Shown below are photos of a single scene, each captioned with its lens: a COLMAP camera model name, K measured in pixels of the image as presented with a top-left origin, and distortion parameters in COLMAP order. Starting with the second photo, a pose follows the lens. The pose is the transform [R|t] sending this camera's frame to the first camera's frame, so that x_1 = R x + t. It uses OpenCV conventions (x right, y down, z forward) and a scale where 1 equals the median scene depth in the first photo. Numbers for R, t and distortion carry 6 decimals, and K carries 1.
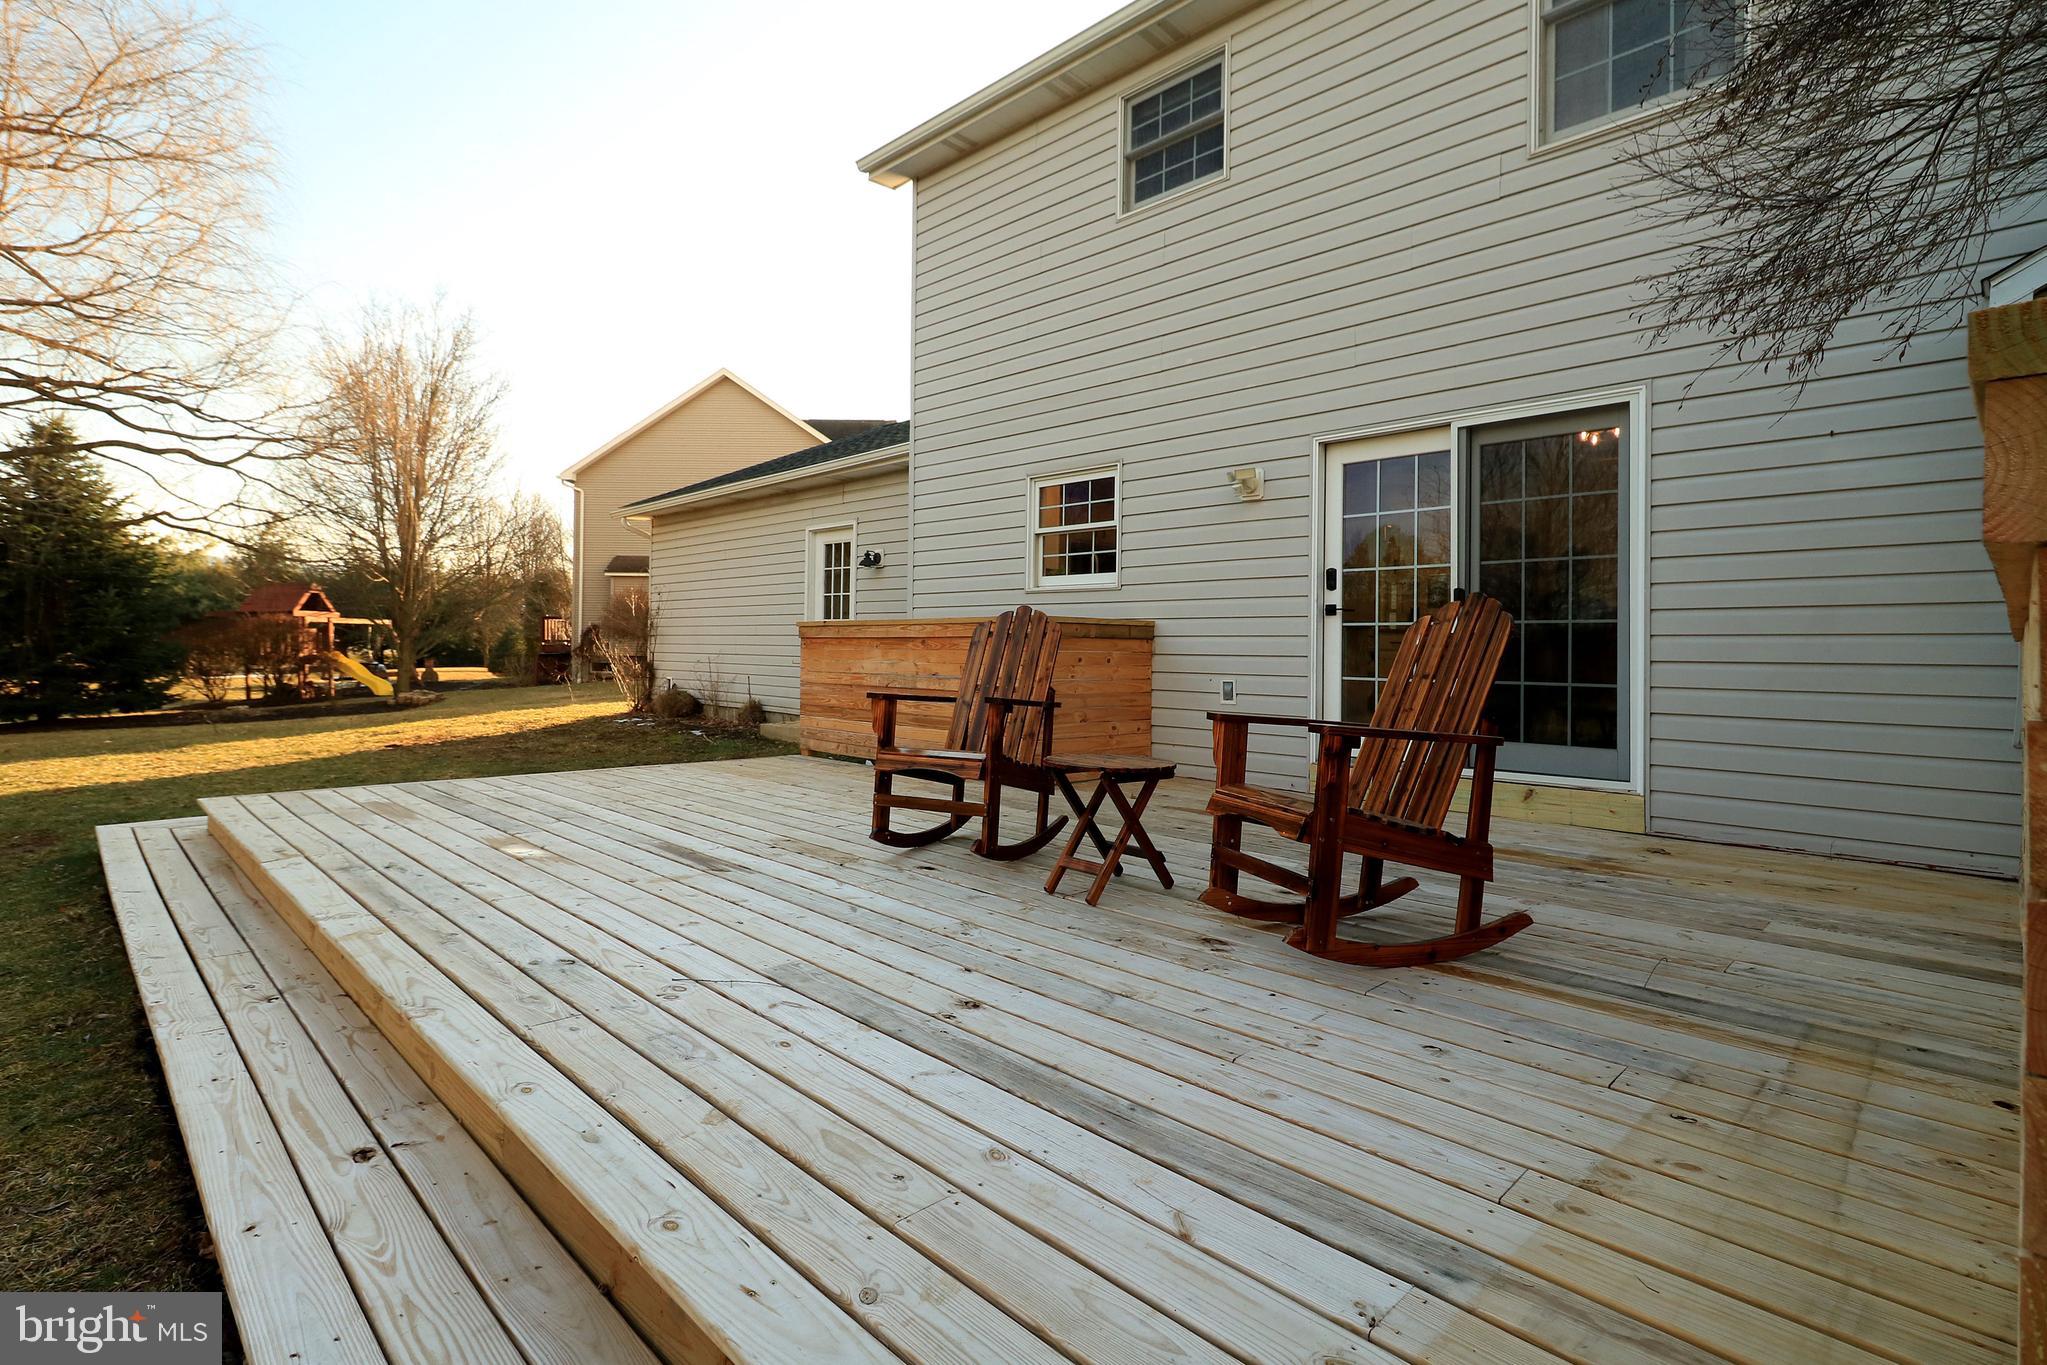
lens RADIAL K [[973.4, 0, 1018.7], [0, 973.4, 634.8], [0, 0, 1]] dist [0.003070, 0.000215]
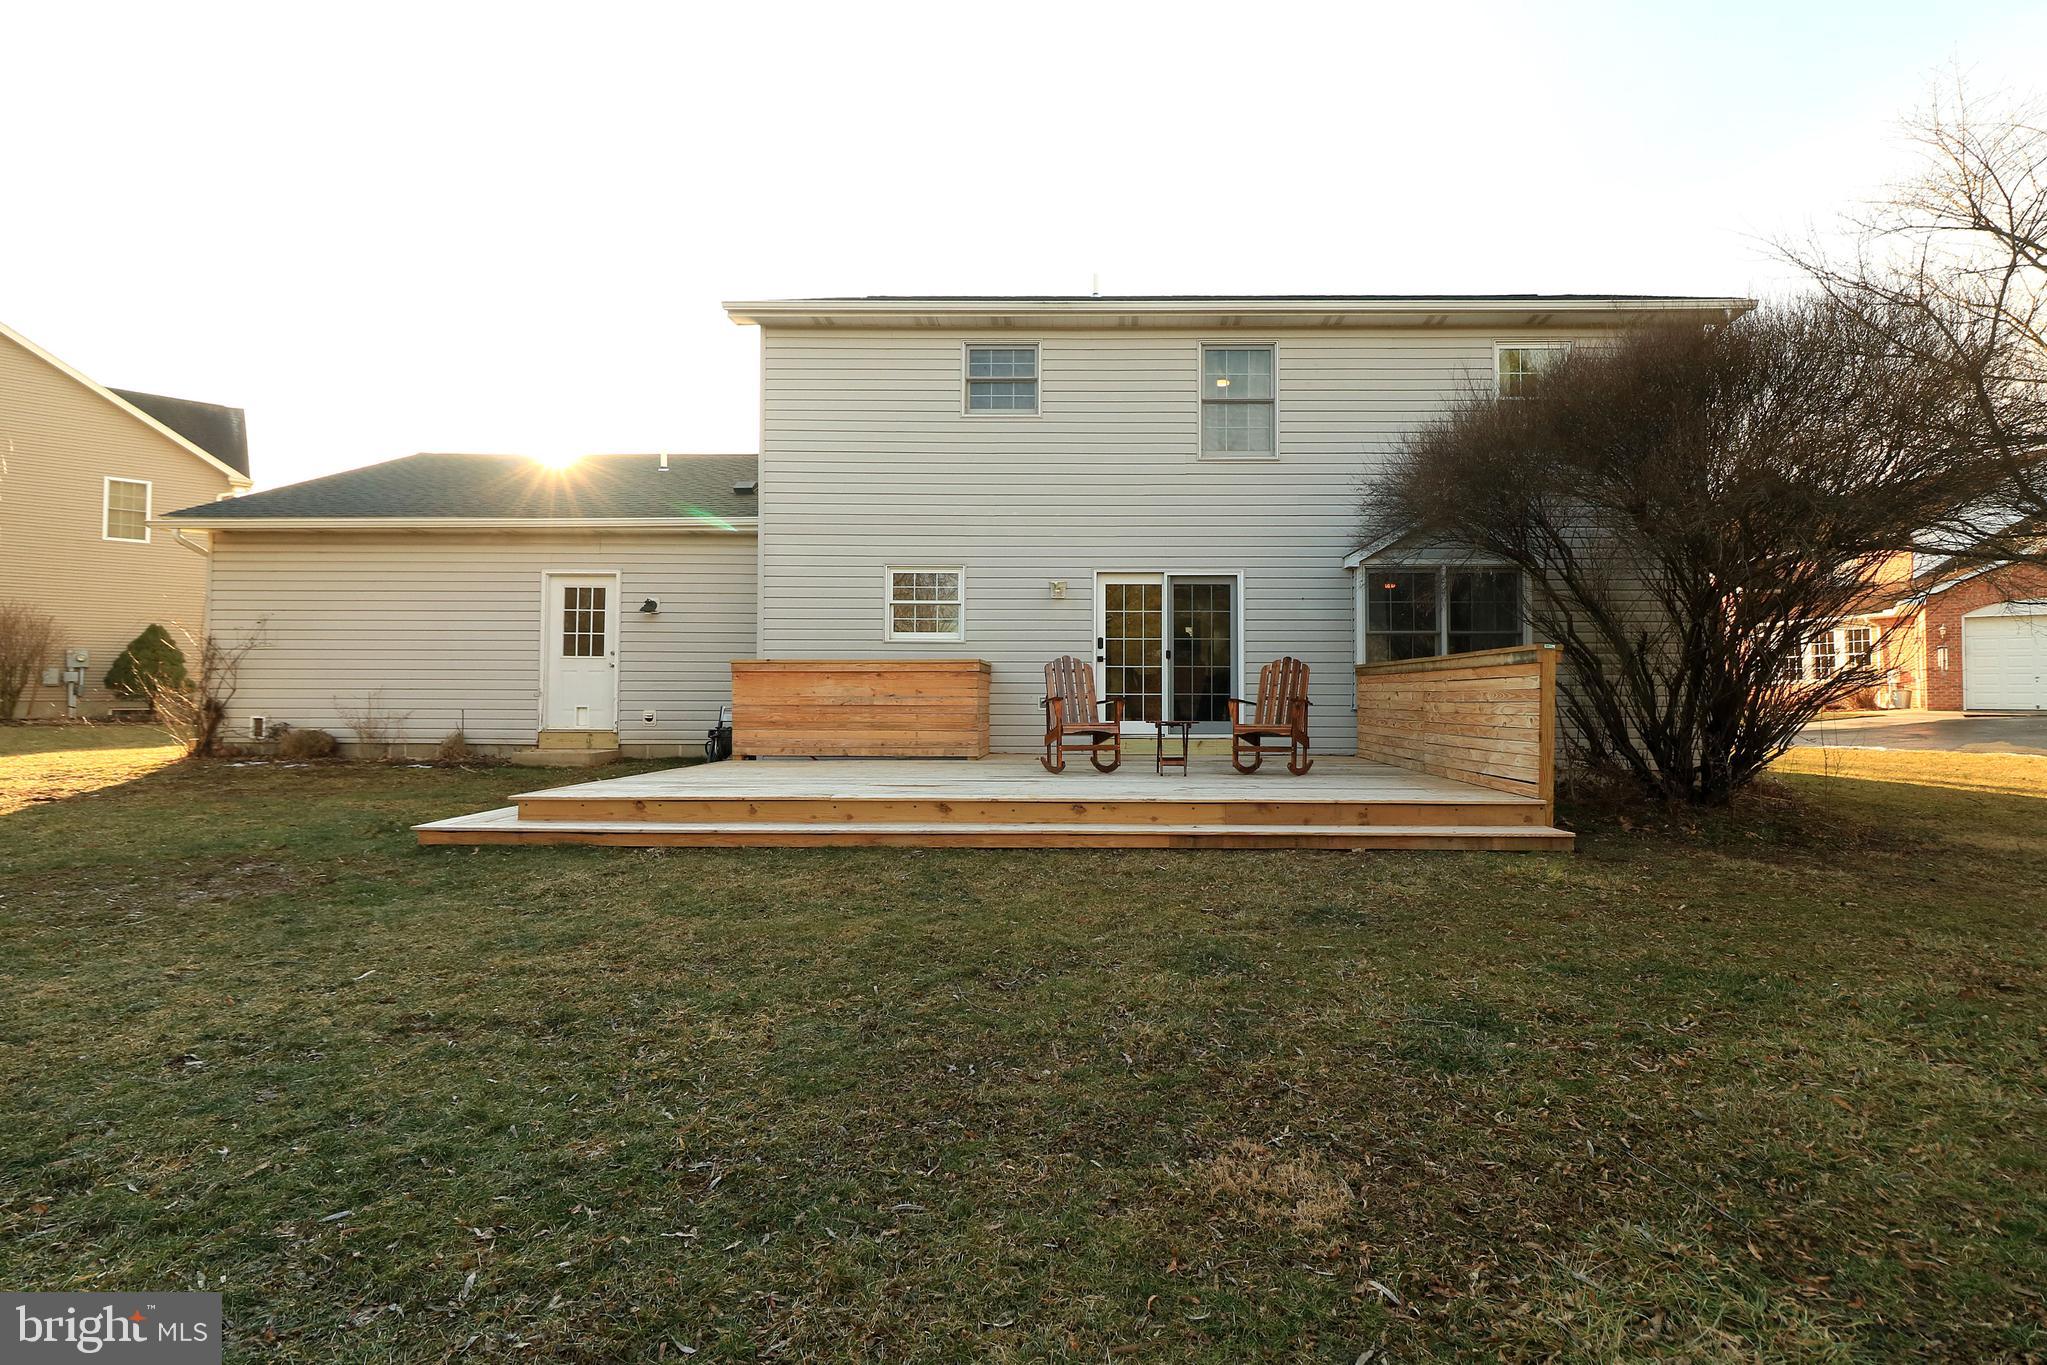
lens RADIAL K [[973.4, 0, 1030.8], [0, 973.4, 683.7], [0, 0, 1]] dist [0.003070, 0.000215]
pose [[0.724813, 0.000459, 0.688946, -0.888594], [-0.004270, 0.999984, 0.003827, 0.013616], [-0.688933, -0.005716, 0.724803, -0.246819]]
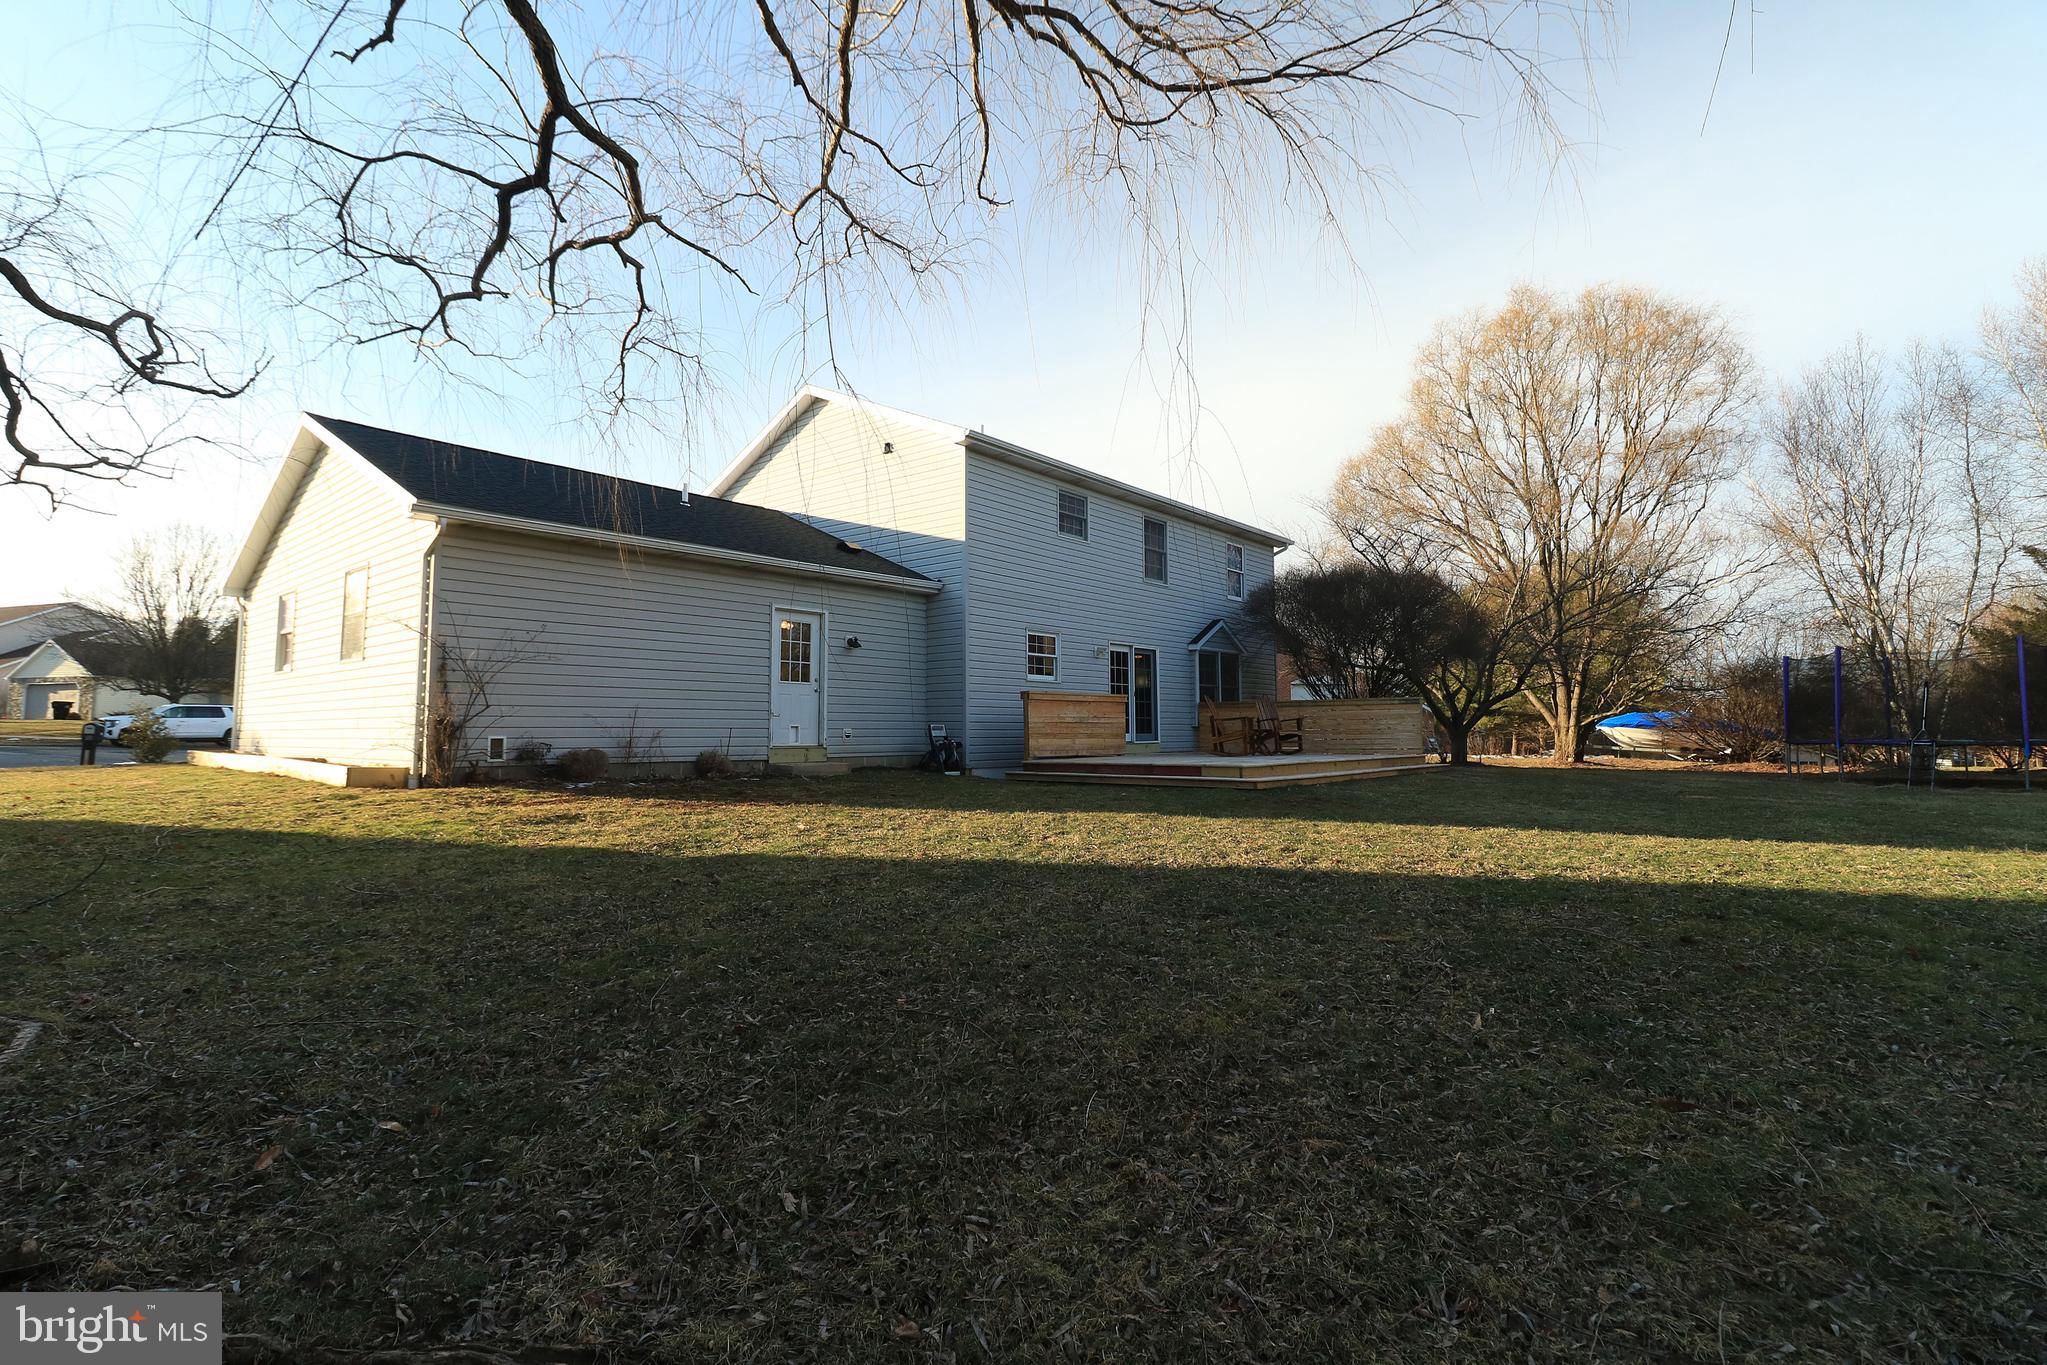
lens RADIAL K [[973.4, 0, 1022.4], [0, 973.4, 679.9], [0, 0, 1]] dist [0.003070, 0.000215]
pose [[-0.062619, 0.050231, 0.996773, -2.249416], [-0.005452, 0.998701, -0.050671, 0.066863], [-0.998023, -0.008607, -0.062264, 1.187625]]
